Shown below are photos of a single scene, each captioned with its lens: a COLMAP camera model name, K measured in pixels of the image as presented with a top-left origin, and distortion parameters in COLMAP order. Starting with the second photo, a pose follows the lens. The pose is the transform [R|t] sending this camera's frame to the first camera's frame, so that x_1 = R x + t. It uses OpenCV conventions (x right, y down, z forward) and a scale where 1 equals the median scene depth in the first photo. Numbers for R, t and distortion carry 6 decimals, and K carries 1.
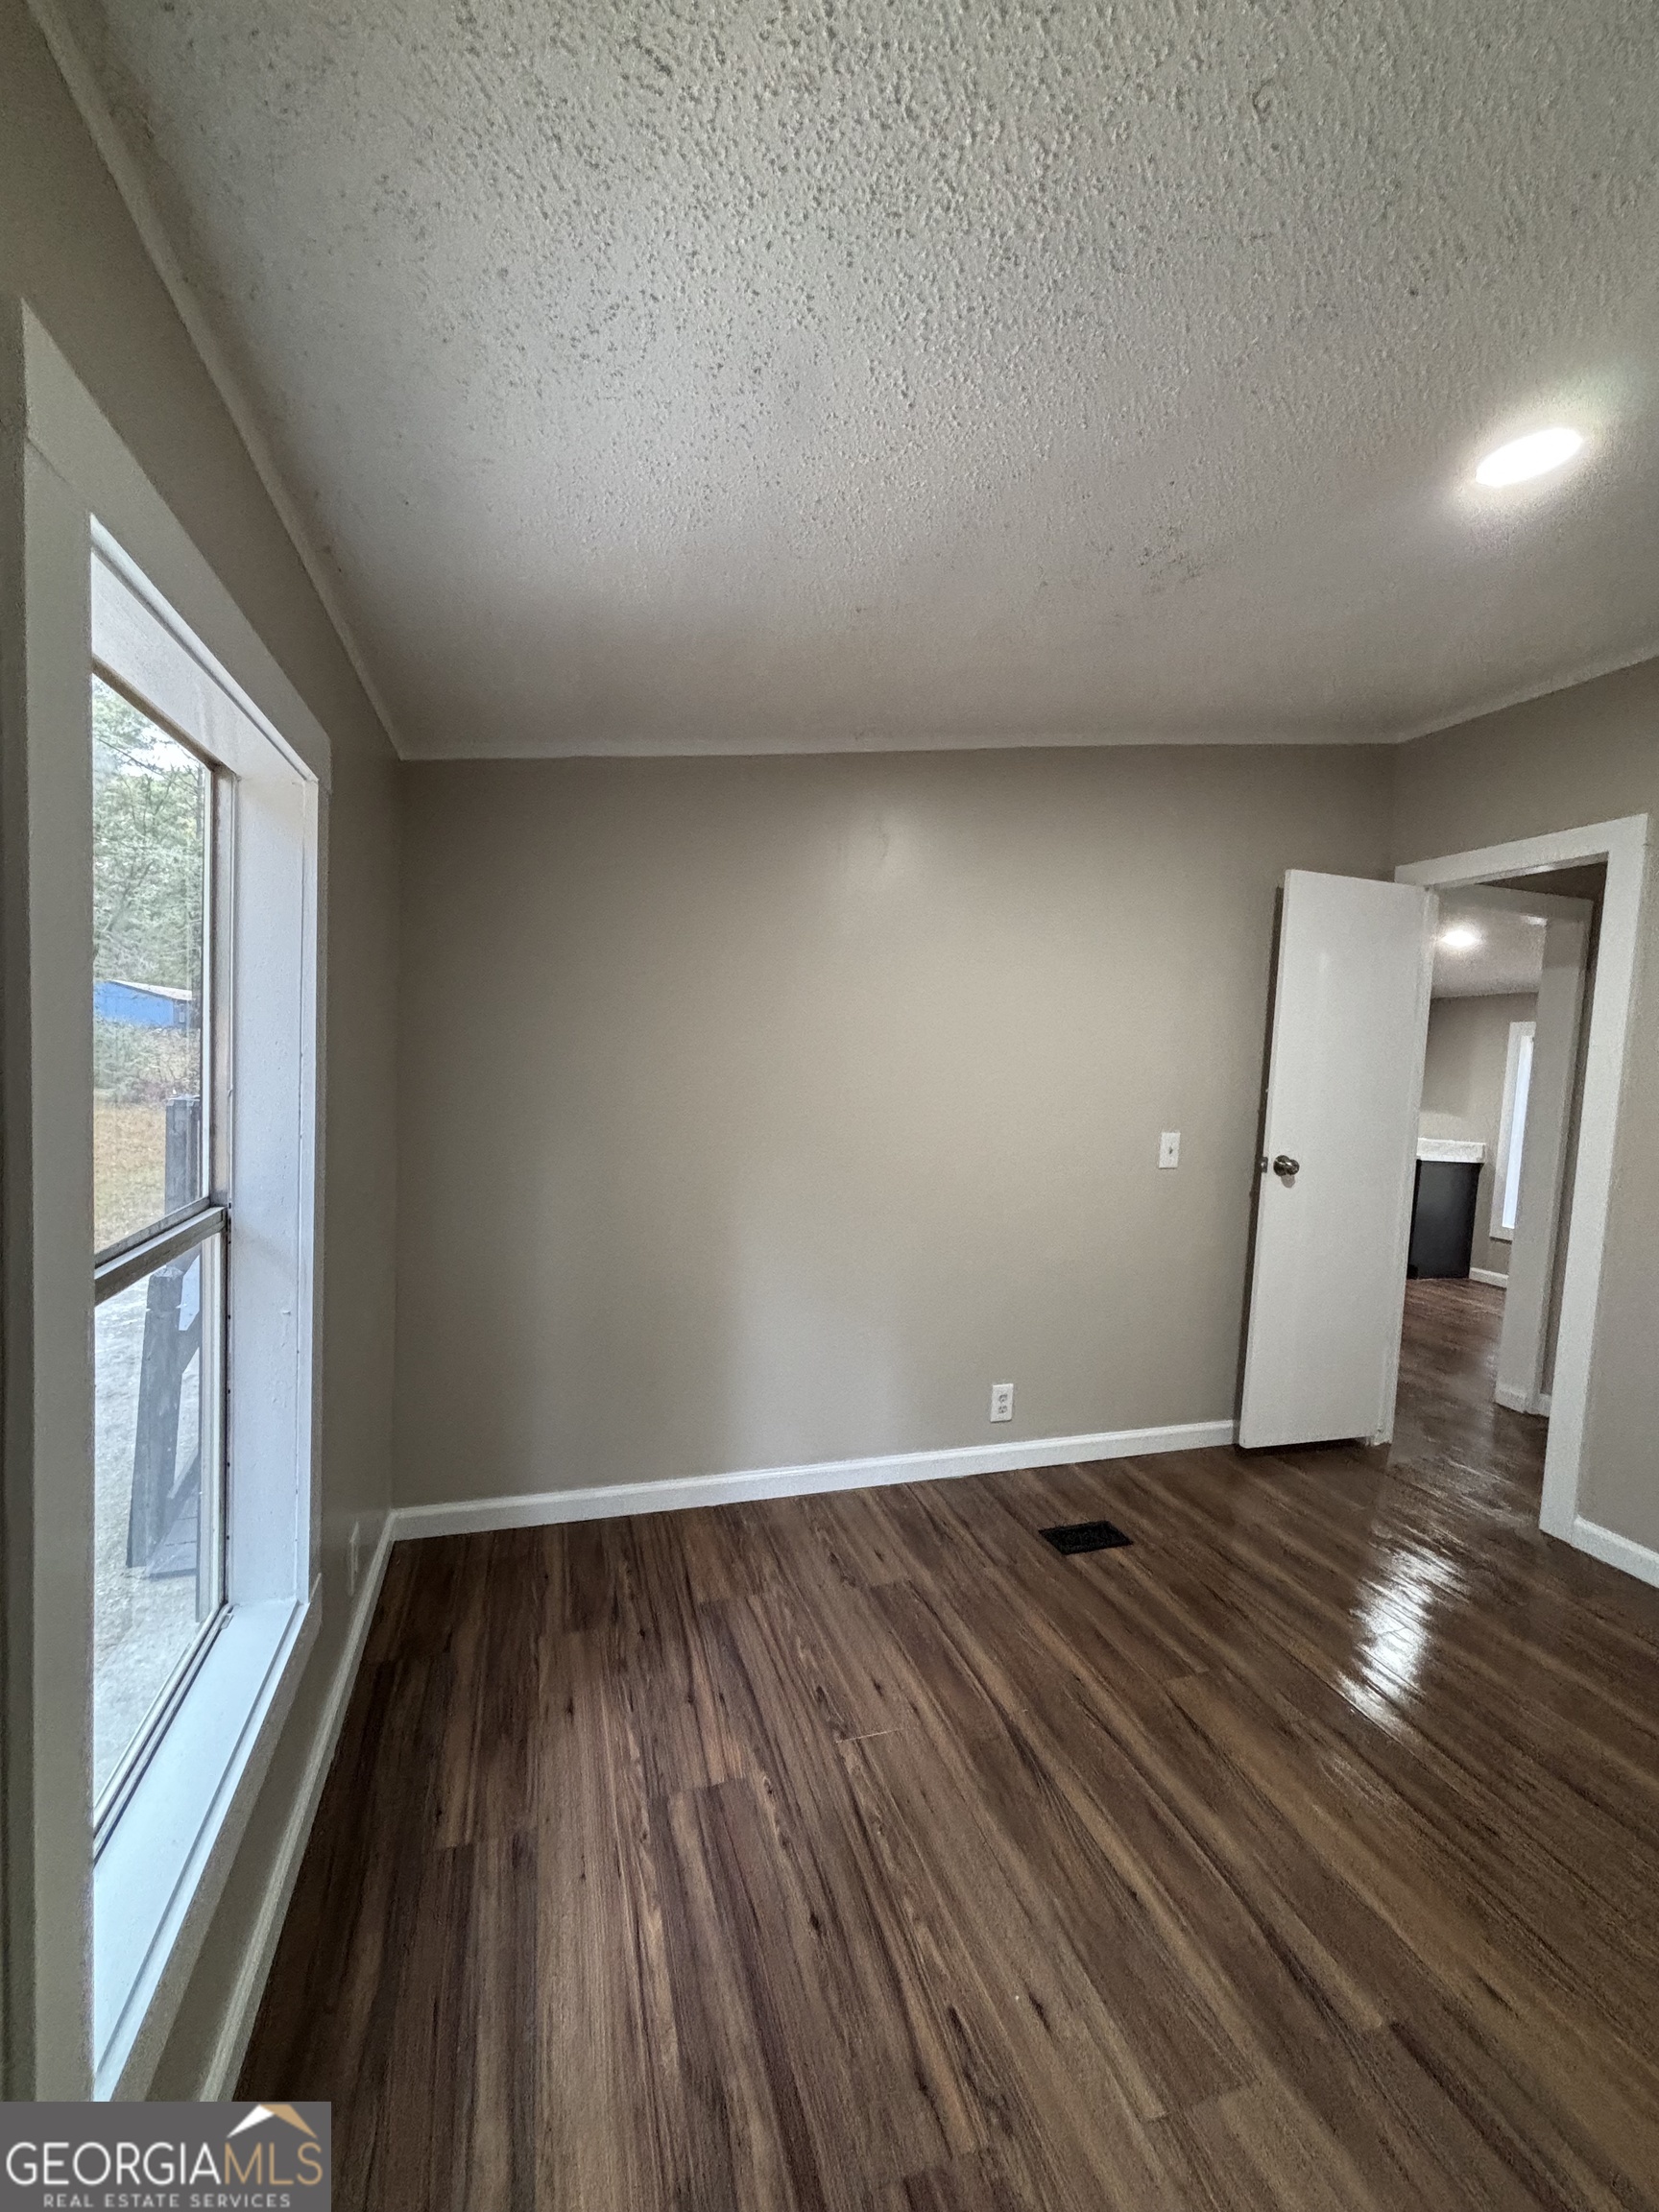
lens RADIAL K [[890.0, 0, 834.2], [0, 890.0, 1107.1], [0, 0, 1]] dist [-0.001345, 0.000244]
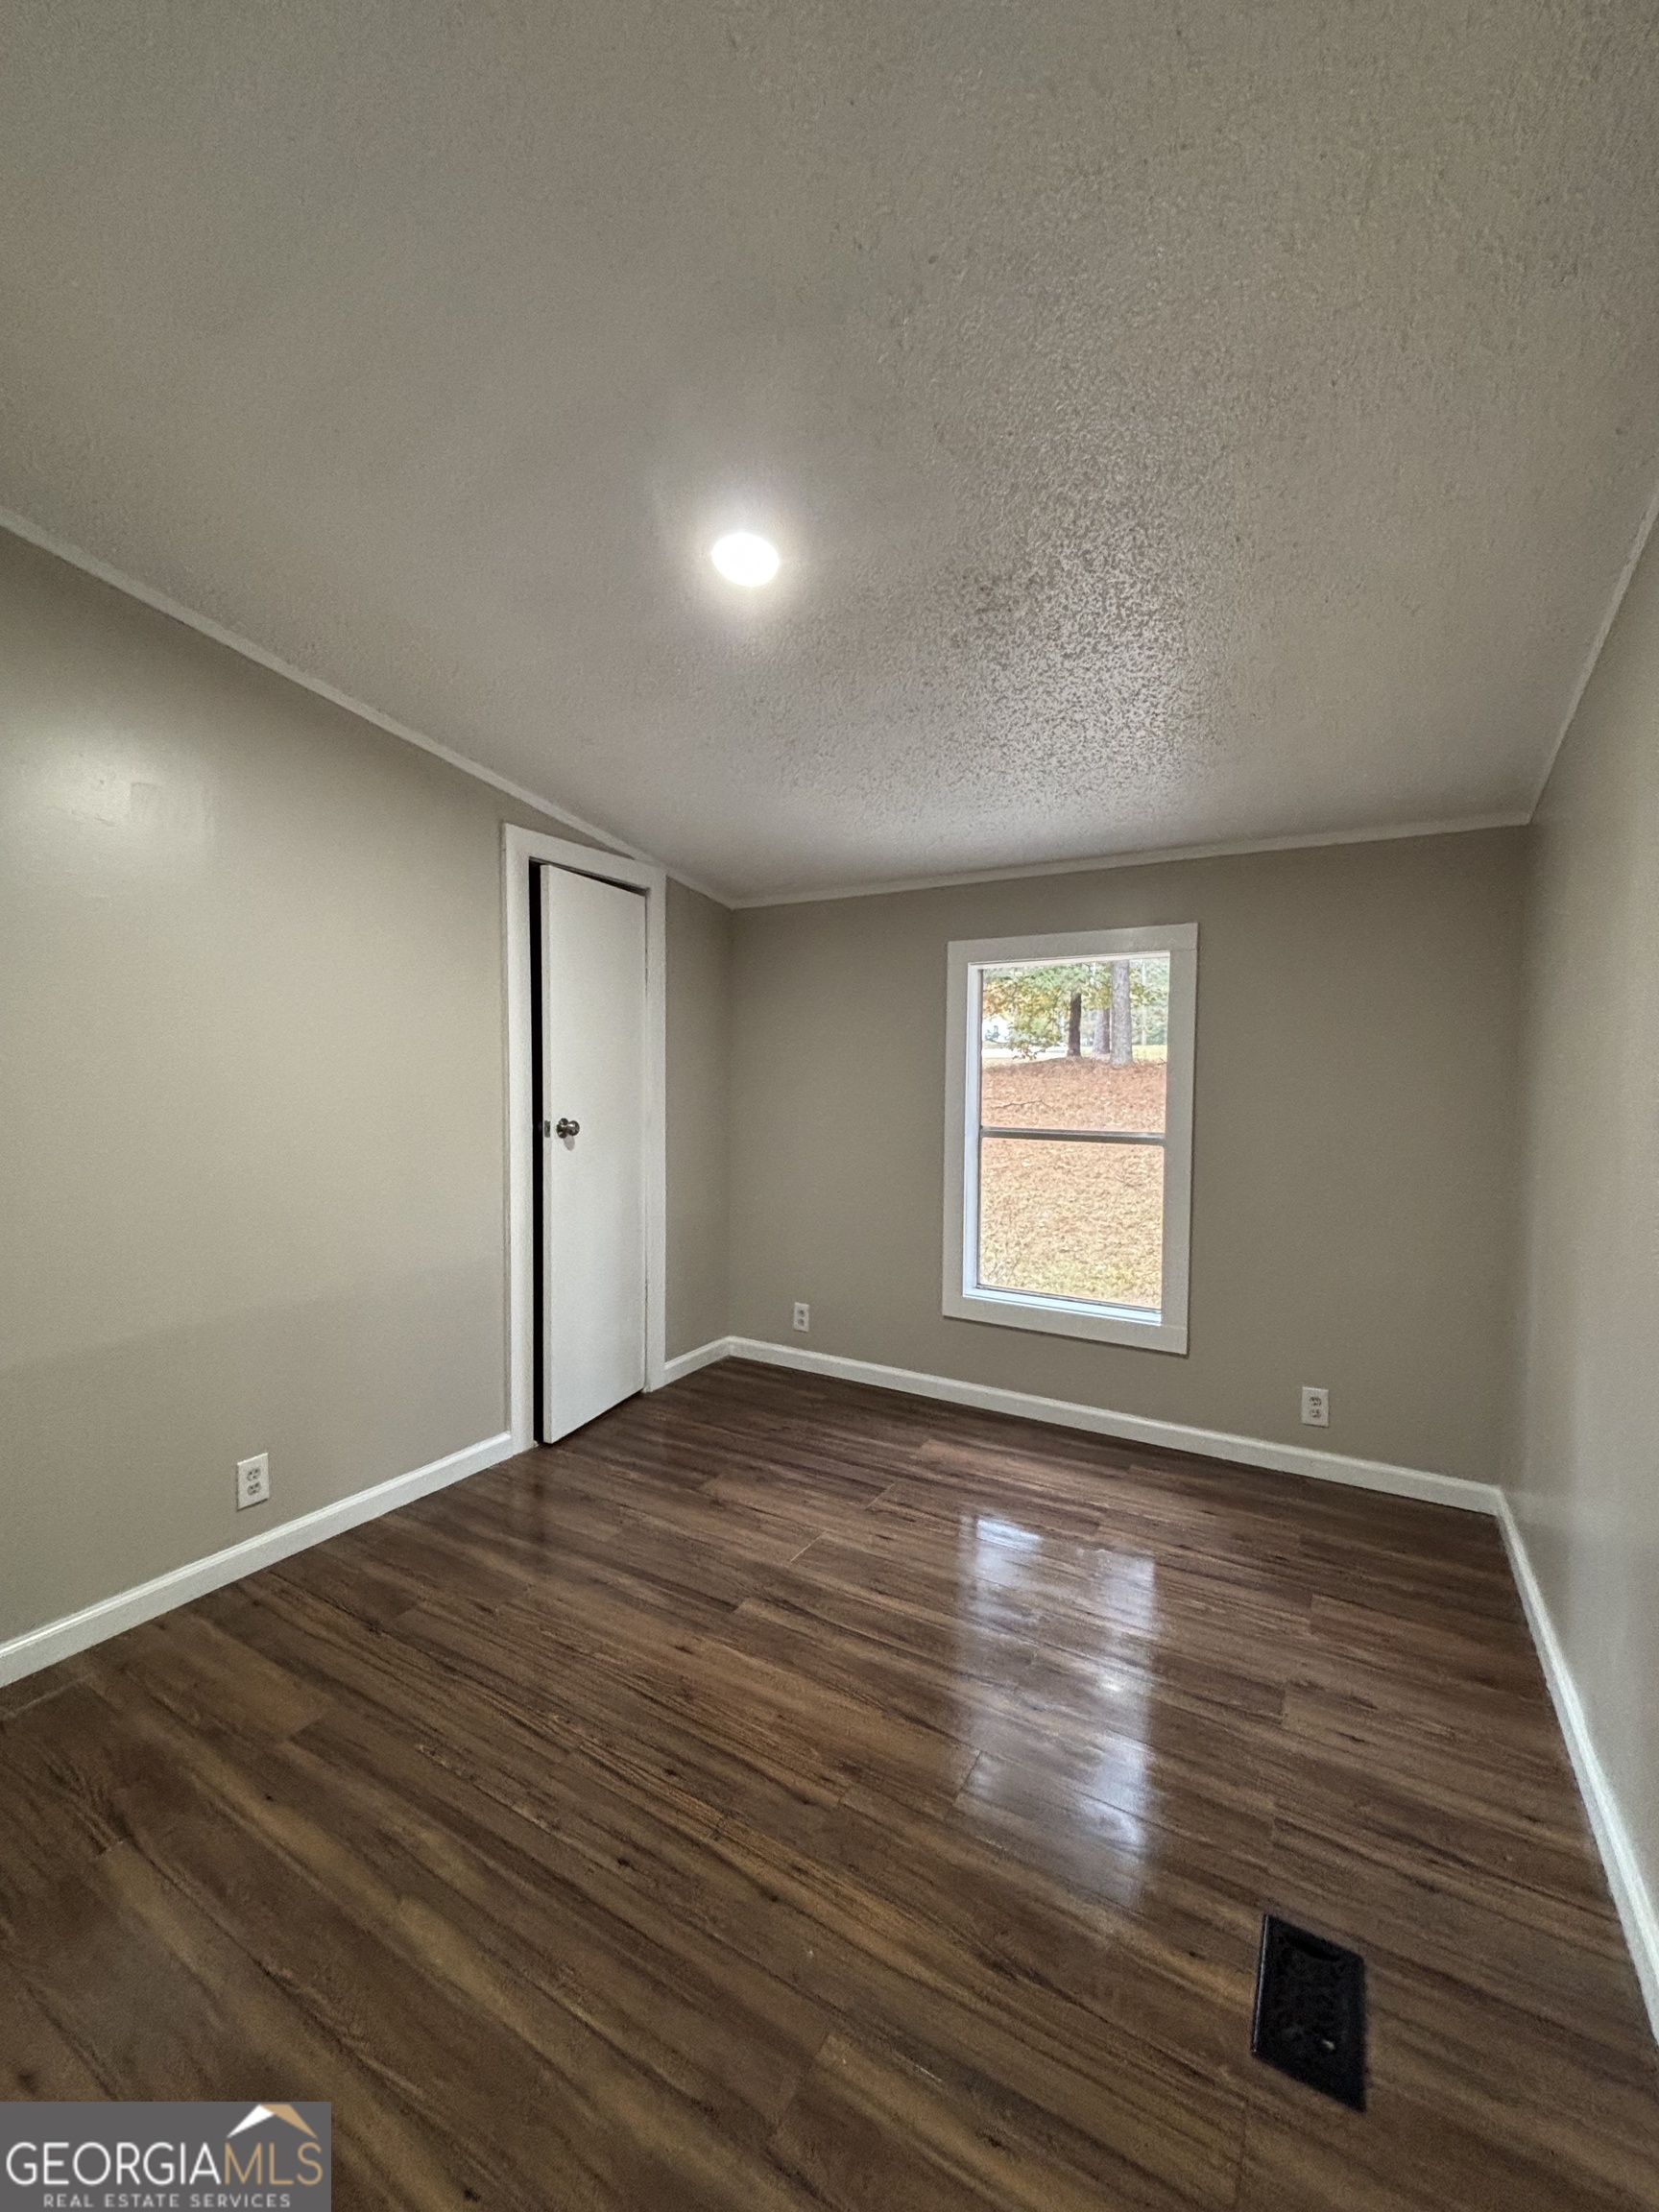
lens RADIAL K [[890.0, 0, 834.2], [0, 890.0, 1107.1], [0, 0, 1]] dist [-0.001345, 0.000244]
pose [[-0.746449, -0.024618, -0.664987, 1.383501], [-0.084240, 0.994772, 0.057733, -0.026583], [0.660089, 0.099114, -0.744620, 1.934151]]
